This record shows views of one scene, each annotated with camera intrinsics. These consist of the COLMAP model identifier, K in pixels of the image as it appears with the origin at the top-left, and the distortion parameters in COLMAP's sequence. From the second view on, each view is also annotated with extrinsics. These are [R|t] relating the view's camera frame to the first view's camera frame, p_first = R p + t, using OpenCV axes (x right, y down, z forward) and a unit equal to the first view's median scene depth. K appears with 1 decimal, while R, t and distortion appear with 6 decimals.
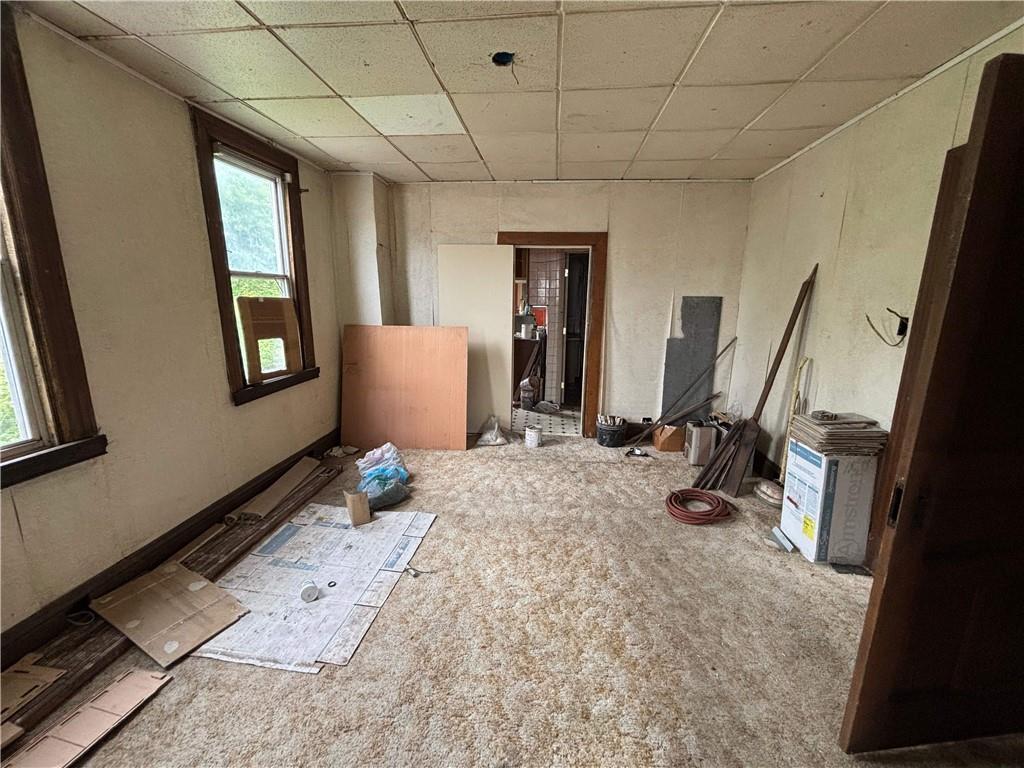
lens RADIAL K [[412.4, 0, 510.4], [0, 412.4, 382.5], [0, 0, 1]] dist [0.000238, 0.000180]
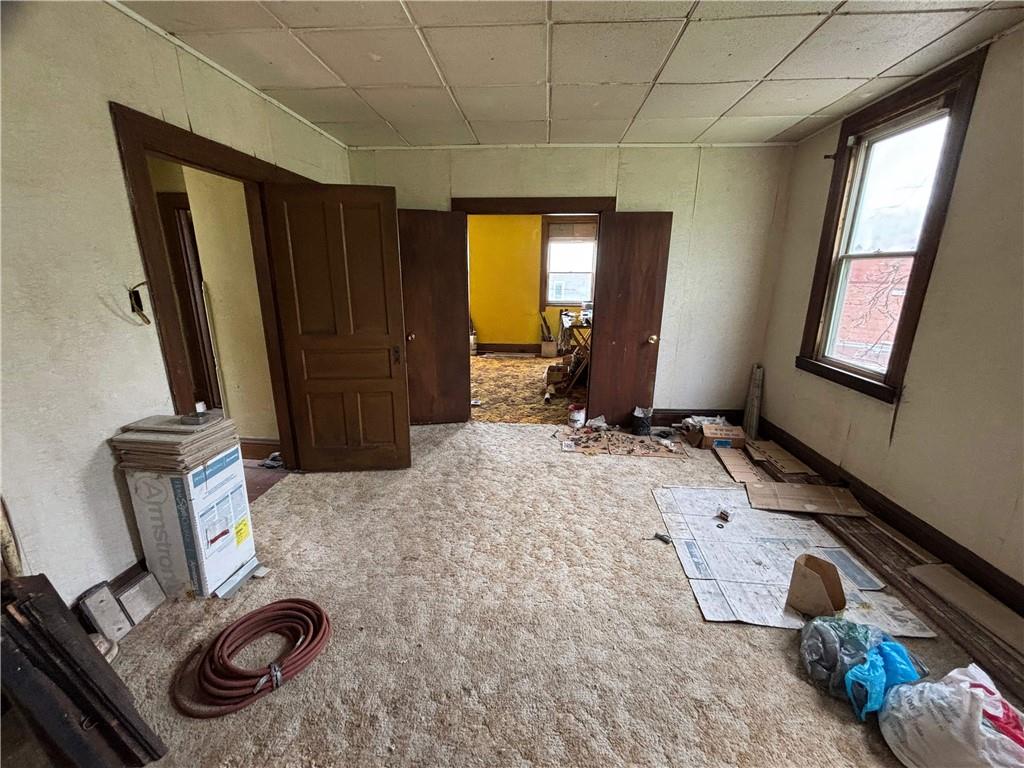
lens RADIAL K [[412.4, 0, 510.9], [0, 412.4, 379.4], [0, 0, 1]] dist [0.000238, 0.000180]
pose [[-0.999733, -0.011662, -0.019971, 0.125796], [-0.019279, 0.897230, 0.441142, -0.258883], [0.012774, 0.441410, -0.897215, 1.251539]]
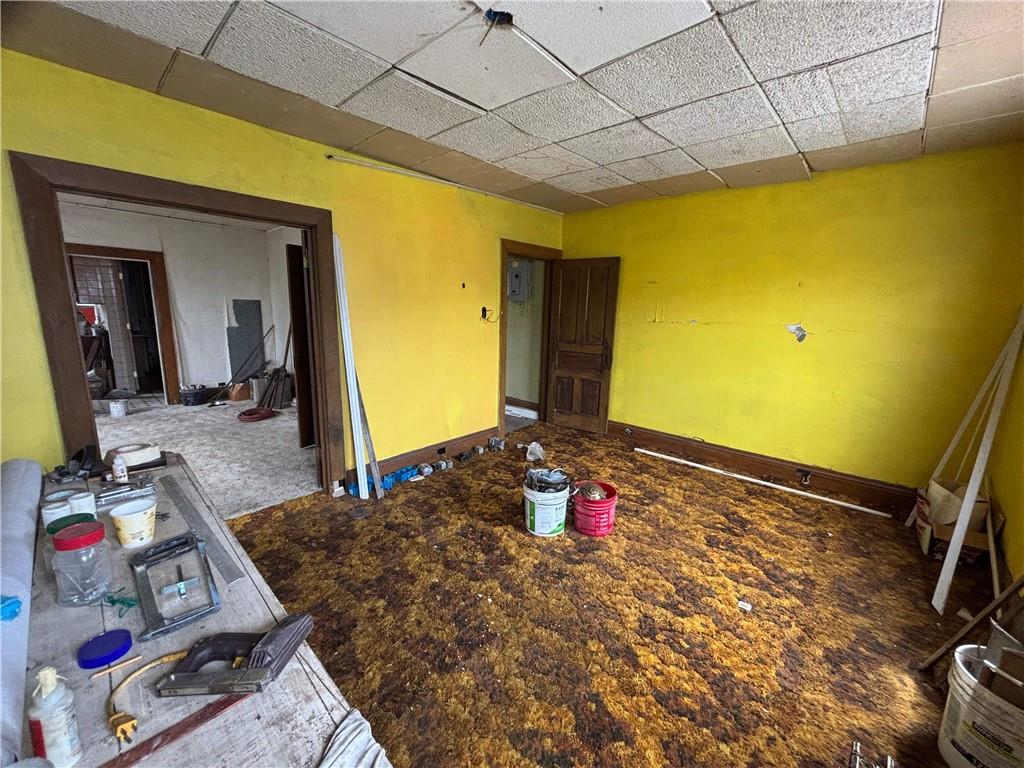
lens RADIAL K [[412.4, 0, 512.0], [0, 412.4, 386.2], [0, 0, 1]] dist [0.000238, 0.000180]
pose [[0.603495, -0.141570, 0.784699, -0.255415], [0.135474, 0.988009, 0.074060, 0.170118], [-0.785774, 0.061611, 0.615437, -0.921301]]
